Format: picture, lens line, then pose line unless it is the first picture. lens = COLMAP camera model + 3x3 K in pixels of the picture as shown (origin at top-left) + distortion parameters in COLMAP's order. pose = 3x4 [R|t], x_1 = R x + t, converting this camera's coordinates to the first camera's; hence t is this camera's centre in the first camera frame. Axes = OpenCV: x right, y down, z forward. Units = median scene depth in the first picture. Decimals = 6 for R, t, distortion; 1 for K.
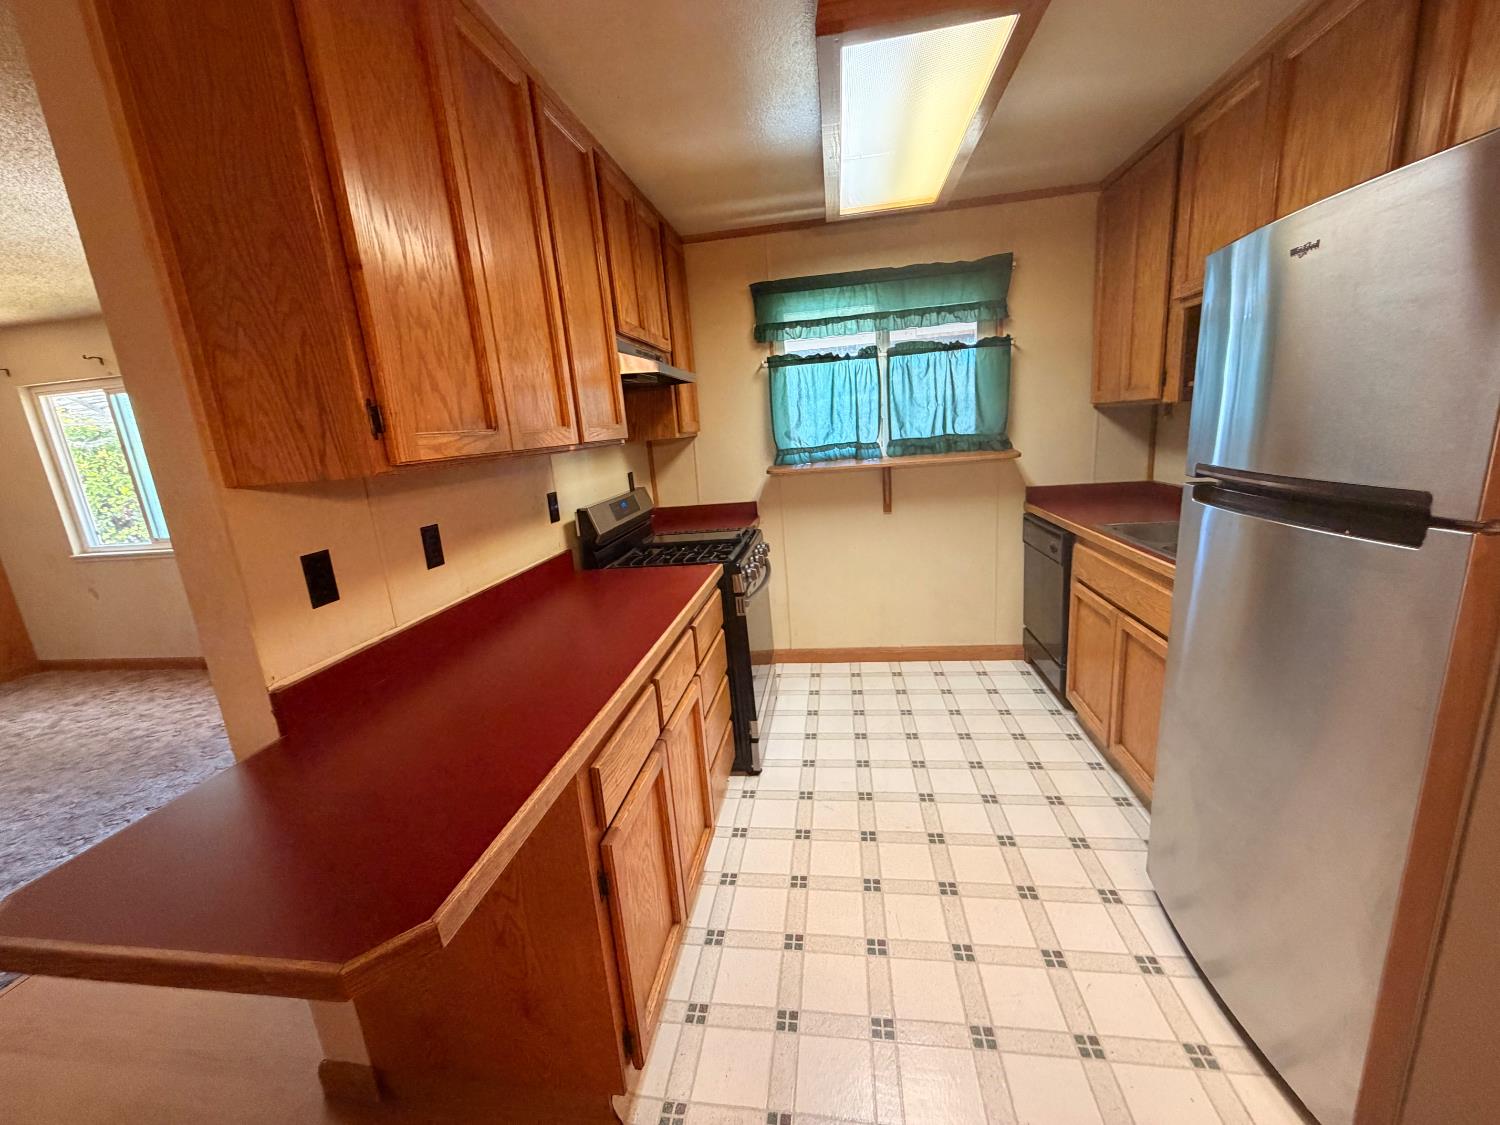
lens RADIAL K [[597.4, 0, 746.0], [0, 597.4, 562.5], [0, 0, 1]] dist [-0.000403, 0.000161]
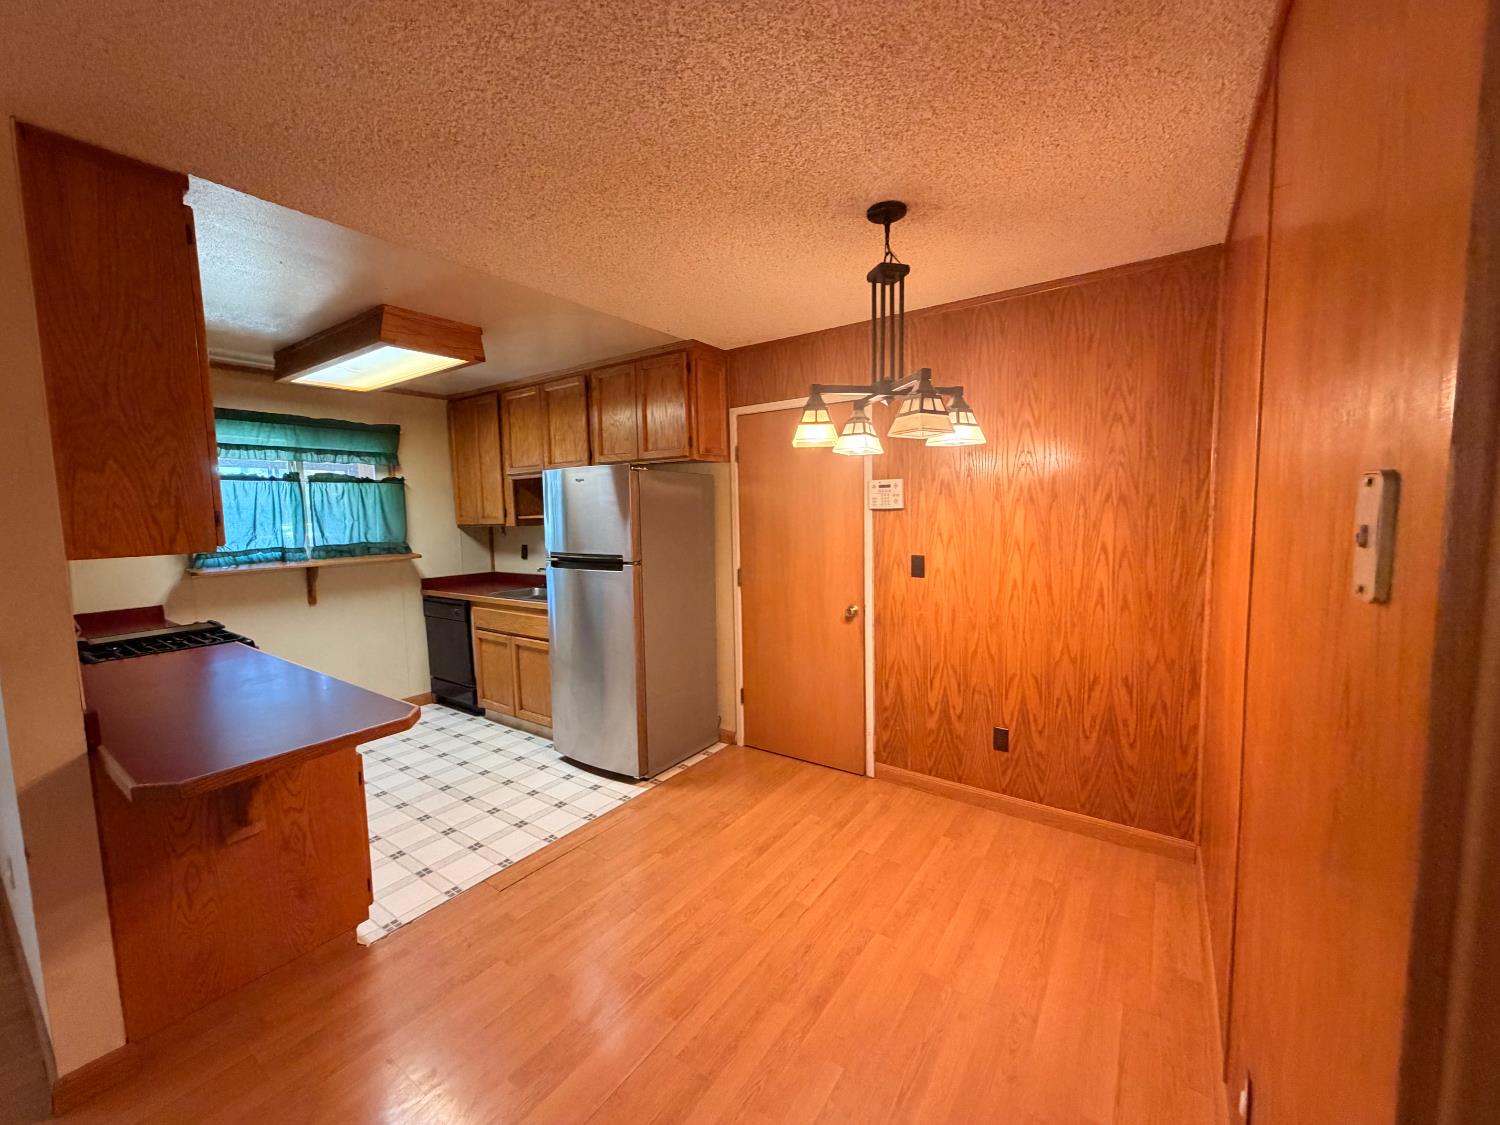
lens RADIAL K [[597.4, 0, 746.0], [0, 597.4, 562.5], [0, 0, 1]] dist [-0.000403, 0.000161]
pose [[0.449916, -0.013498, 0.892969, -0.479239], [0.185683, 0.979449, -0.078750, 0.097070], [-0.873555, 0.201240, 0.443176, -0.342623]]
